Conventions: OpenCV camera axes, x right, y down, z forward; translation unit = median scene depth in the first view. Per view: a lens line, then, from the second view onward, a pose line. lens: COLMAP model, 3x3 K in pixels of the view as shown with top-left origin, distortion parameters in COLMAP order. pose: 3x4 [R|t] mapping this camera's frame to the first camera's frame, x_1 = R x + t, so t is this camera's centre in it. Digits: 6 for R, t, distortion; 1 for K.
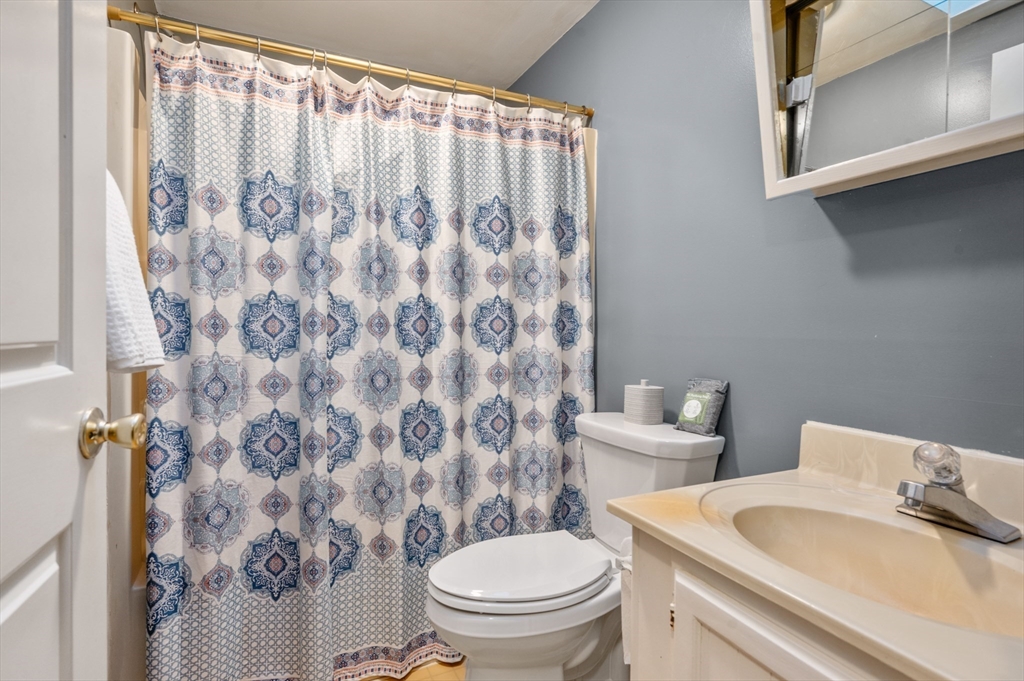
lens RADIAL K [[514.2, 0, 510.9], [0, 514.2, 334.6], [0, 0, 1]] dist [-0.001833, -0.000159]
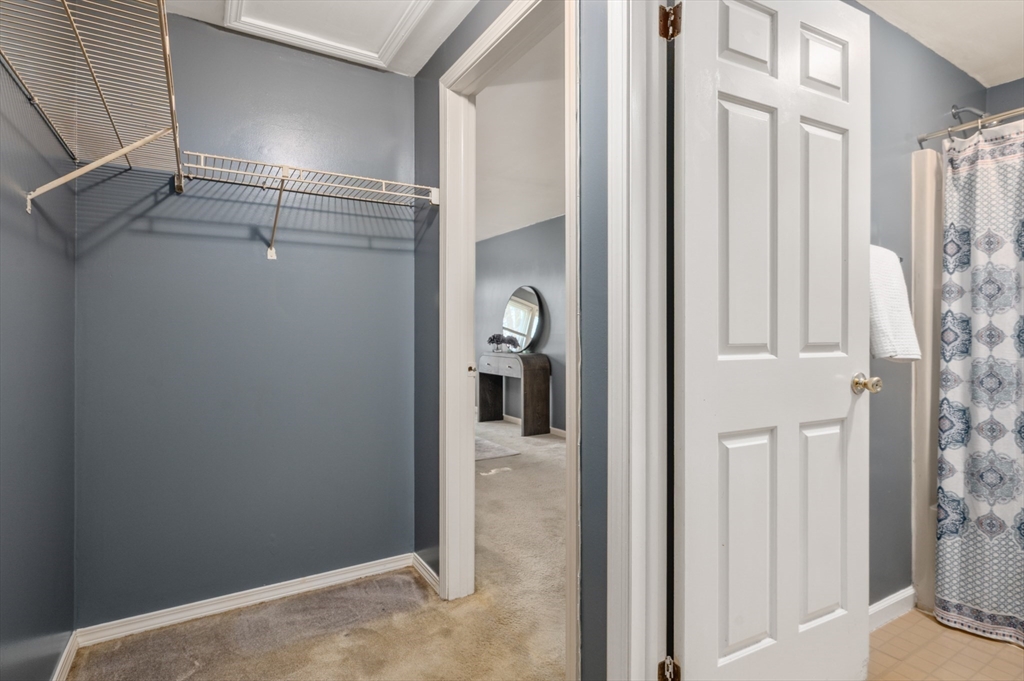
lens RADIAL K [[514.2, 0, 510.9], [0, 514.2, 334.6], [0, 0, 1]] dist [-0.001833, -0.000159]
pose [[0.083530, -0.003580, -0.996499, 0.671844], [-0.012923, 0.999906, -0.004675, 0.001949], [0.996421, 0.013268, 0.083476, -0.373461]]
